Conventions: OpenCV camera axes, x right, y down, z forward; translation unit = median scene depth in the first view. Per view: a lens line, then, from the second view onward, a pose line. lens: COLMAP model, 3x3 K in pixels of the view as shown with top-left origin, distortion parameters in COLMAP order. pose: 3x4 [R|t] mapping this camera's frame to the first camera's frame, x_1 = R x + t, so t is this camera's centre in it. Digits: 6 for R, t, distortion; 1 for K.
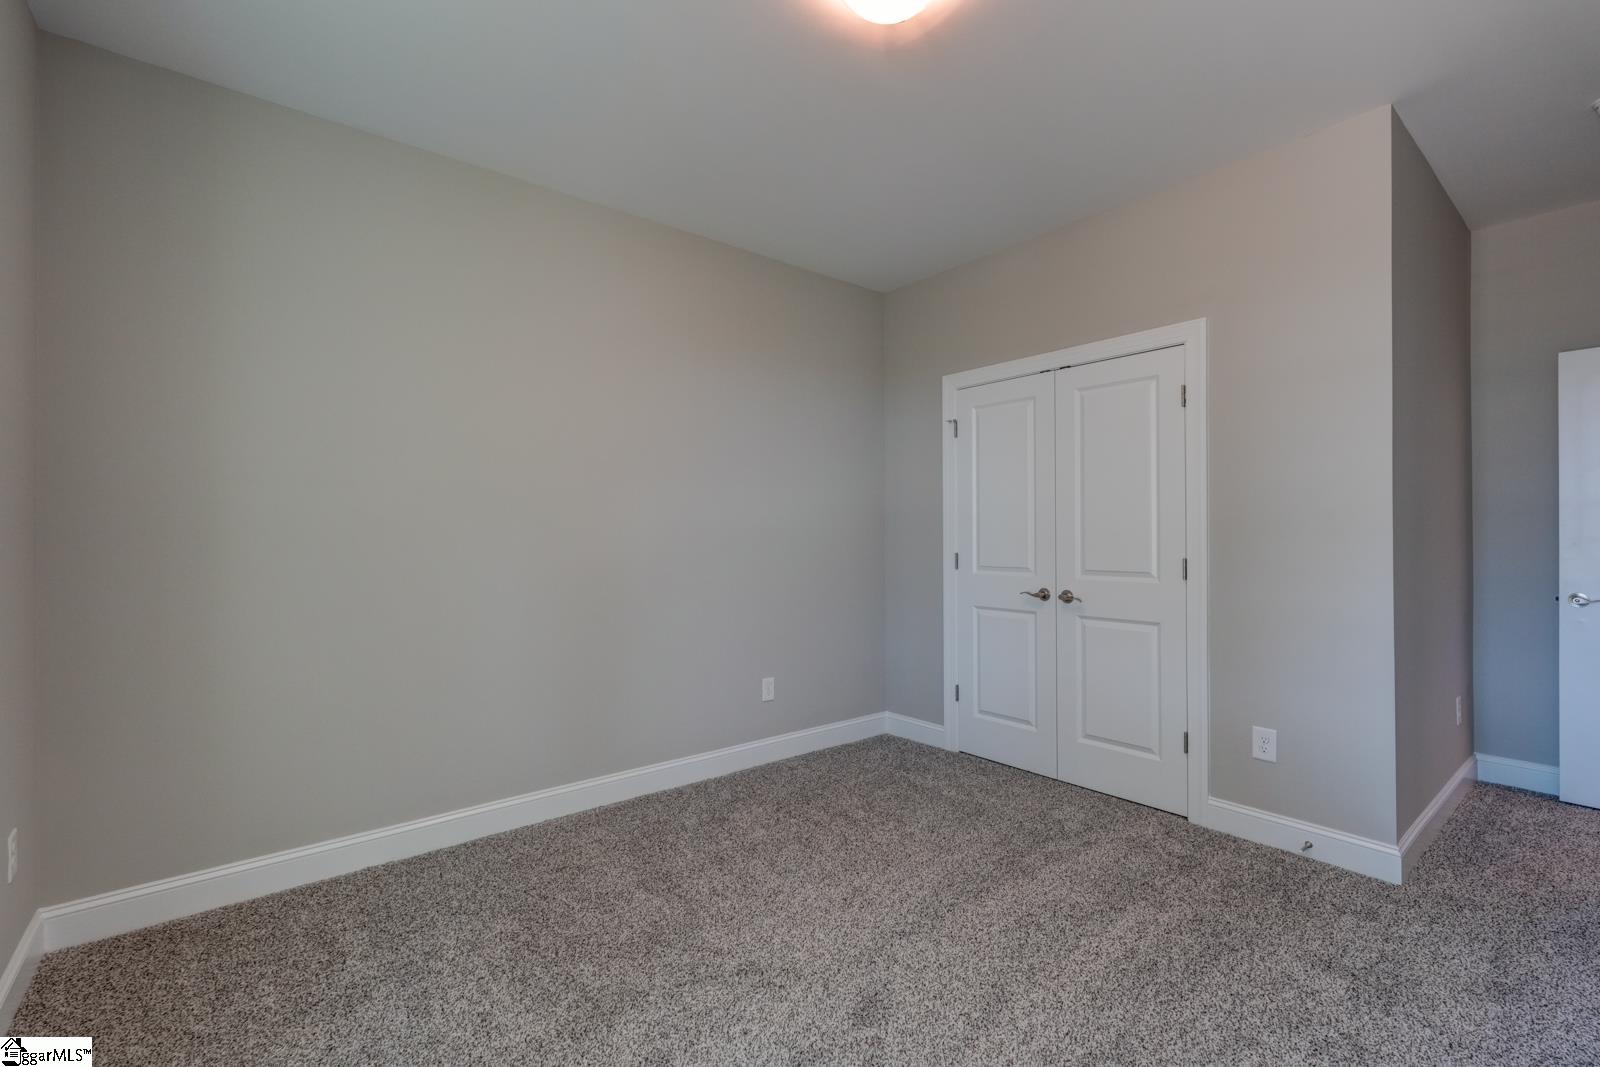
lens RADIAL K [[705.6, 0, 804.0], [0, 705.6, 533.3], [0, 0, 1]] dist [0.002069, -0.001126]
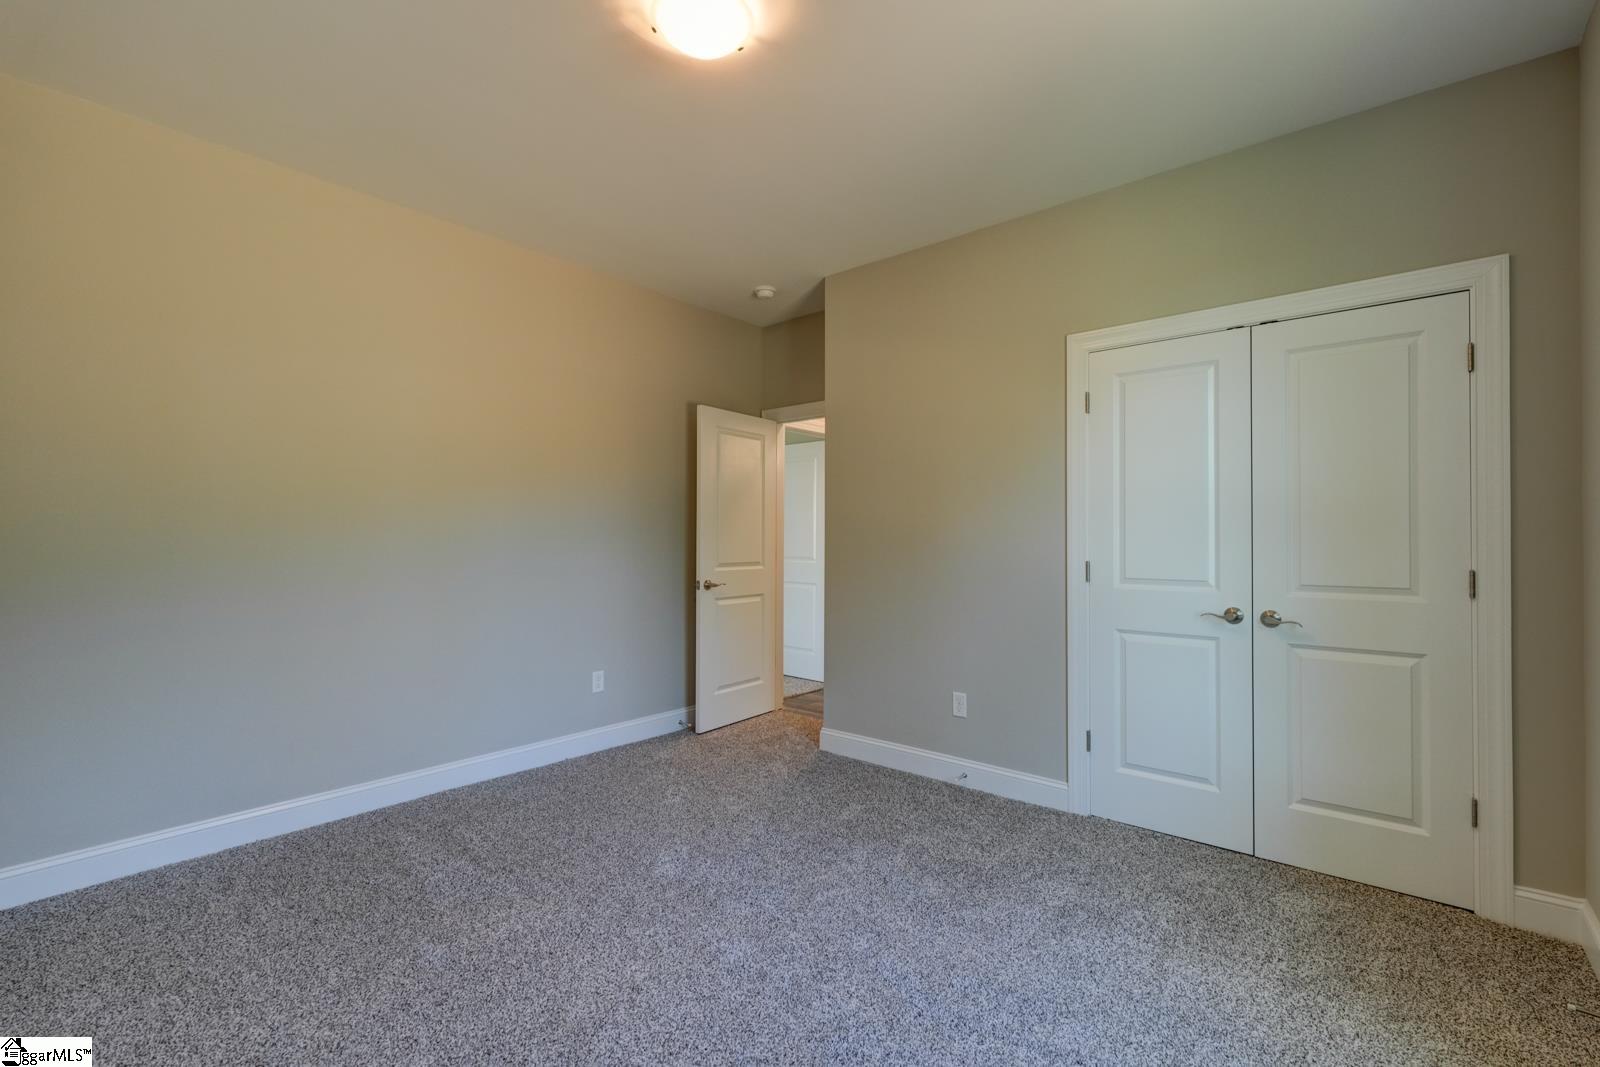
lens RADIAL K [[705.6, 0, 796.5], [0, 705.6, 533.0], [0, 0, 1]] dist [0.002069, -0.001126]
pose [[0.986367, 0.004101, 0.164509, -0.260171], [-0.003396, 0.999984, -0.004565, 0.001267], [-0.164525, 0.003944, 0.986365, 0.316772]]
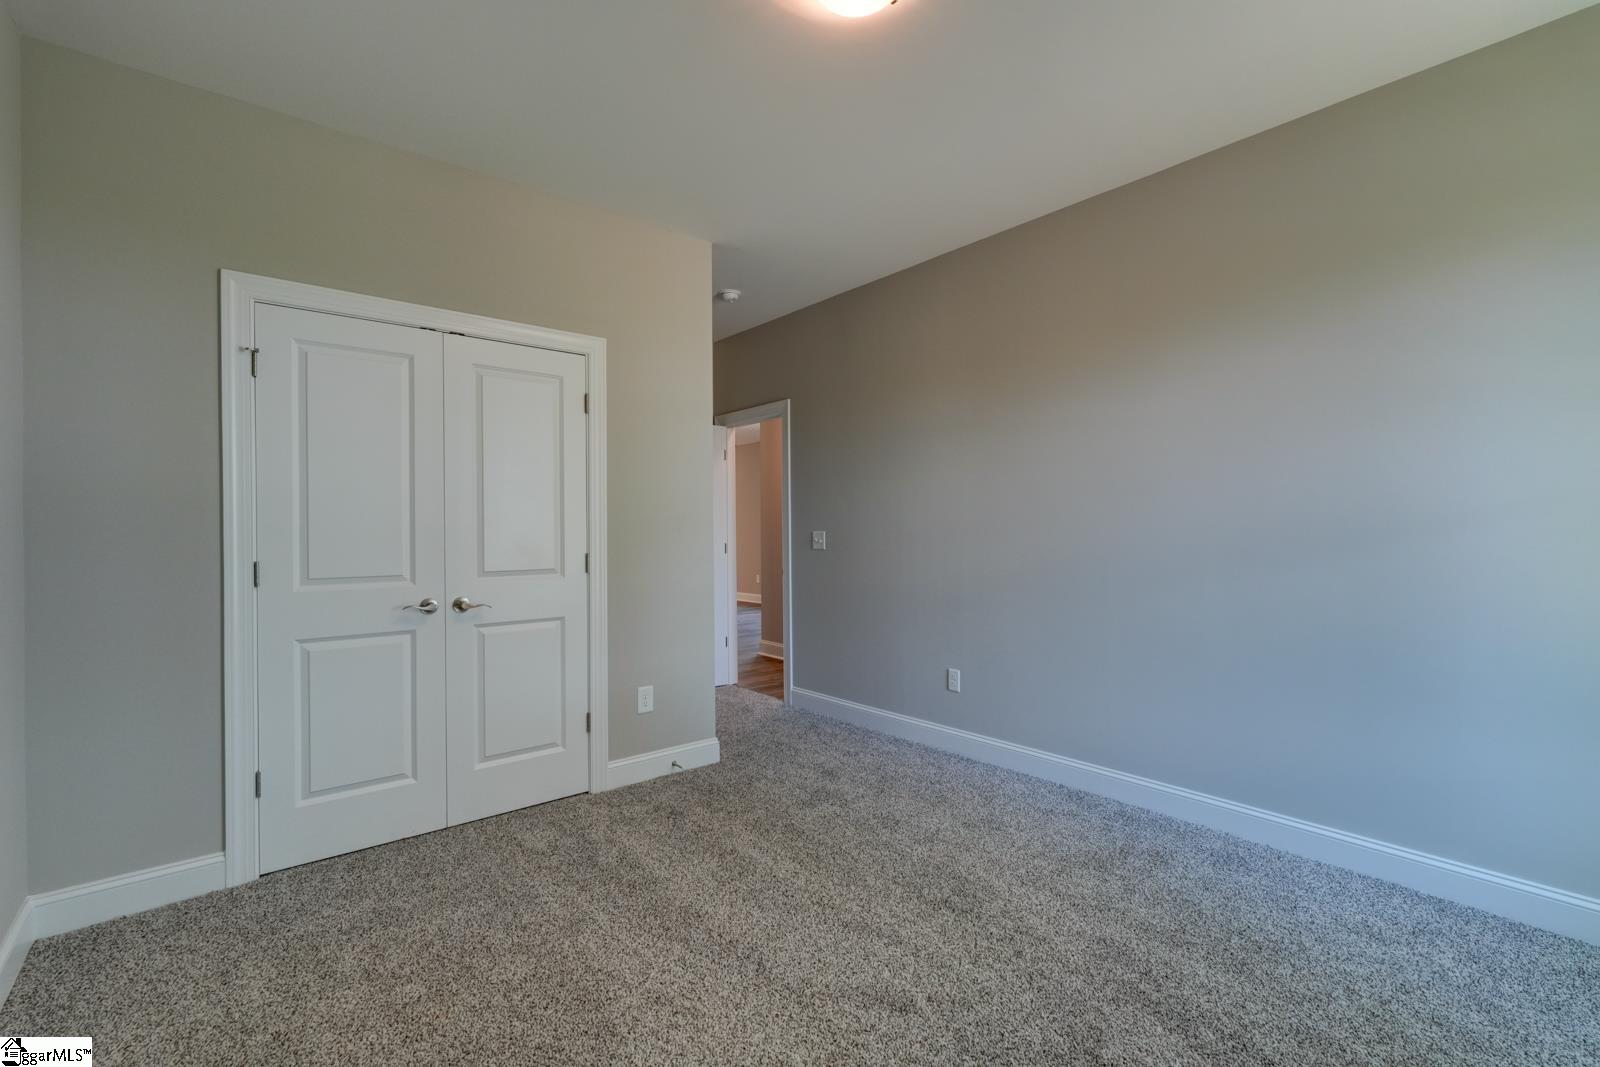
lens RADIAL K [[705.6, 0, 796.5], [0, 705.6, 534.7], [0, 0, 1]] dist [0.002069, -0.001126]
pose [[-0.014081, -0.002812, 0.999897, -0.470546], [0.005596, 0.999980, 0.002891, 0.004896], [-0.999885, 0.005636, -0.014065, 0.594749]]
